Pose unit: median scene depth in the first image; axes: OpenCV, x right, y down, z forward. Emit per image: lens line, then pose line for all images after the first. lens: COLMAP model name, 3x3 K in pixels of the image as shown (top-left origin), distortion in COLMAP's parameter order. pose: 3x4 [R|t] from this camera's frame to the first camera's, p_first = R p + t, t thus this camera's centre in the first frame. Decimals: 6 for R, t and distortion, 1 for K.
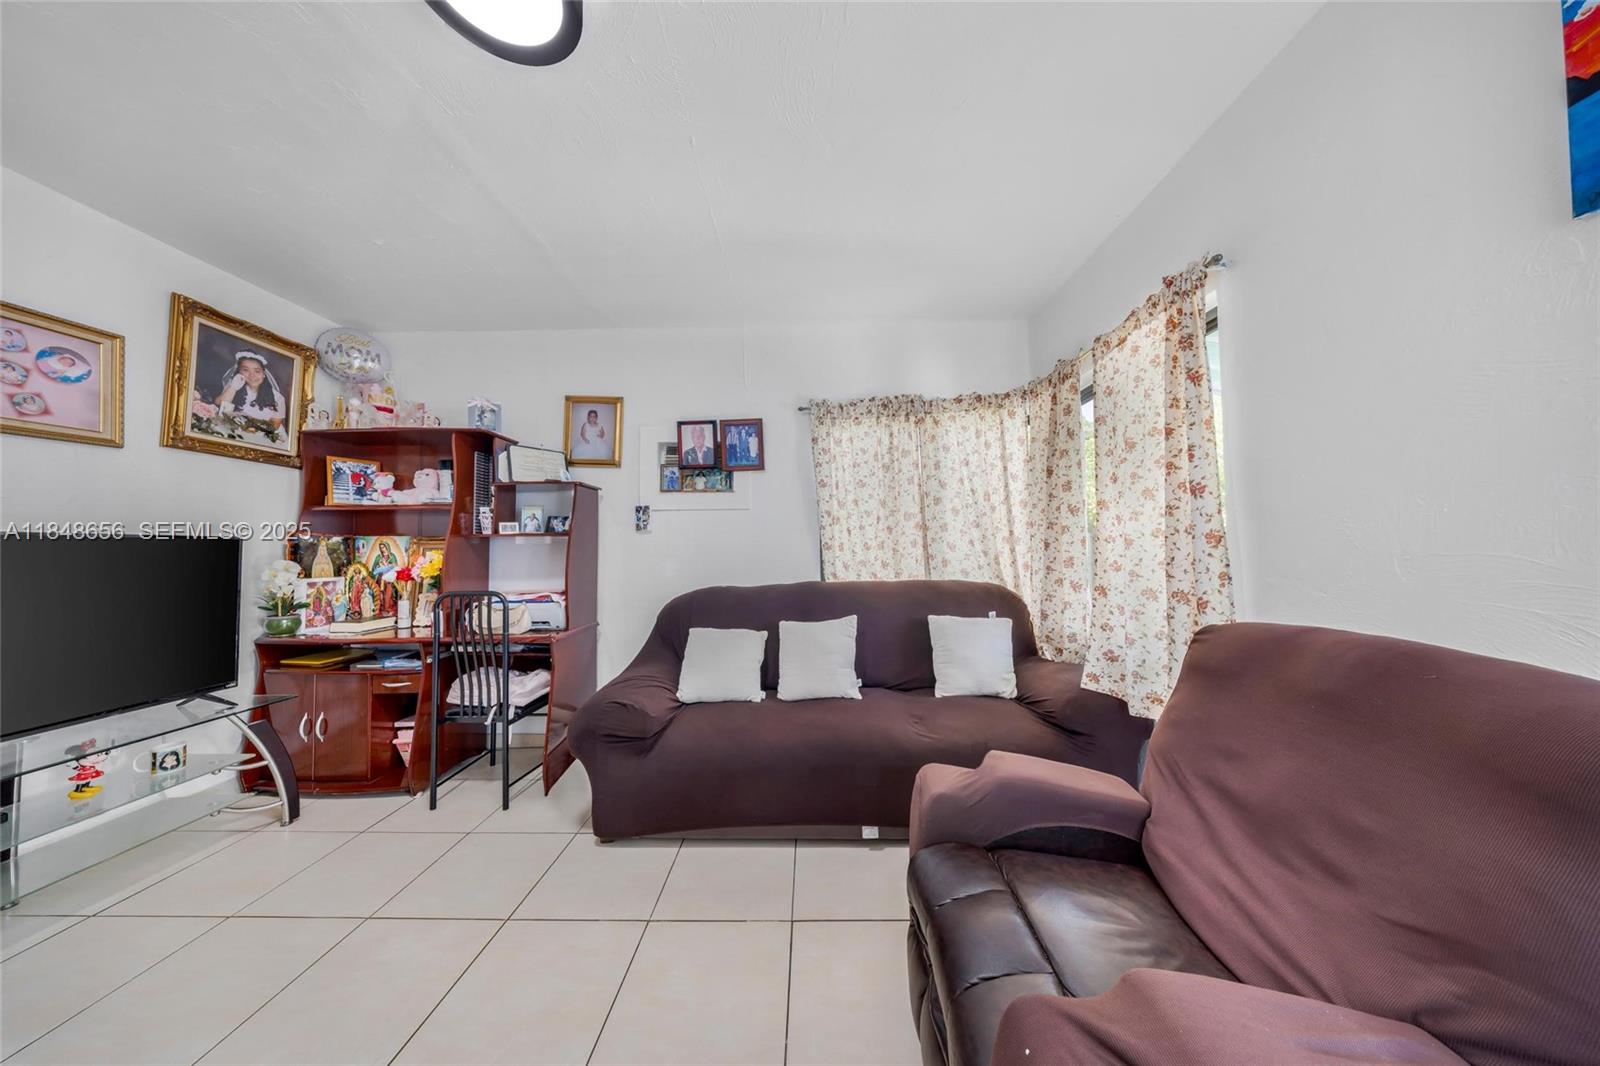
lens RADIAL K [[468.4, 0, 799.4], [0, 468.4, 527.5], [0, 0, 1]] dist [0.001407, -0.000140]
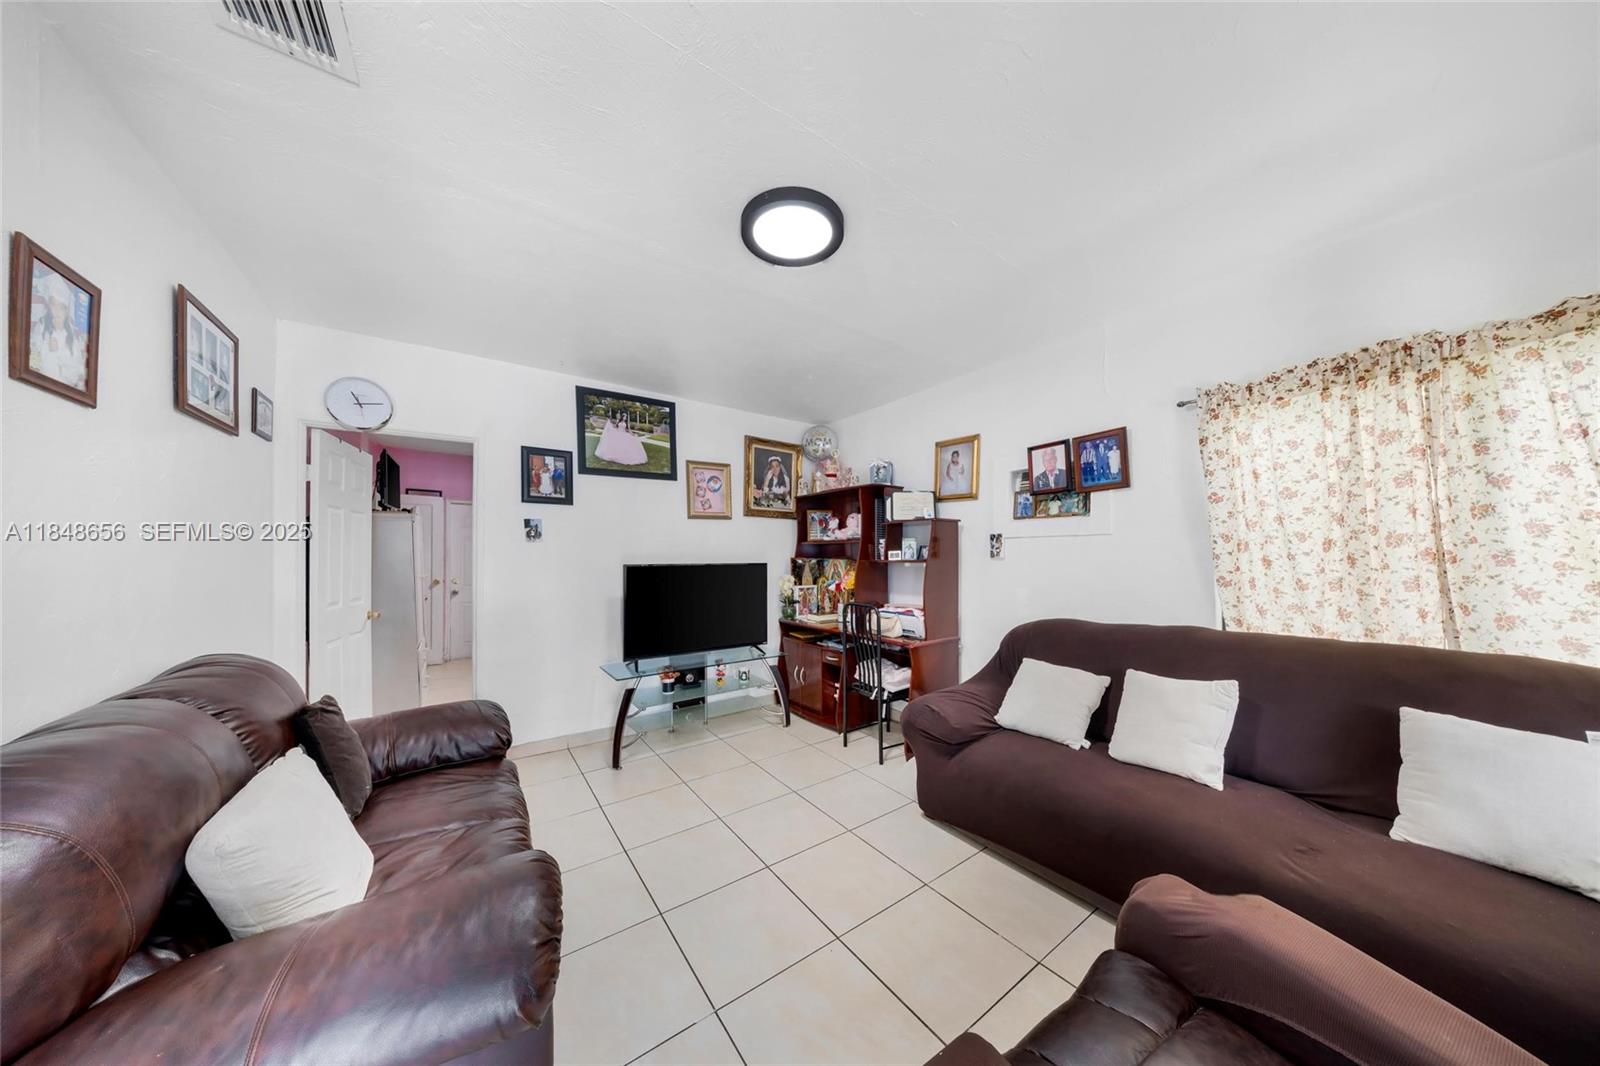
lens RADIAL K [[471.0, 0, 794.5], [0, 471.0, 548.1], [0, 0, 1]] dist [-0.000807, -0.000308]
pose [[0.589136, -0.005847, -0.808012, 0.284435], [0.029149, 0.999477, 0.014021, -0.047102], [0.807508, -0.031813, 0.588999, 0.004784]]
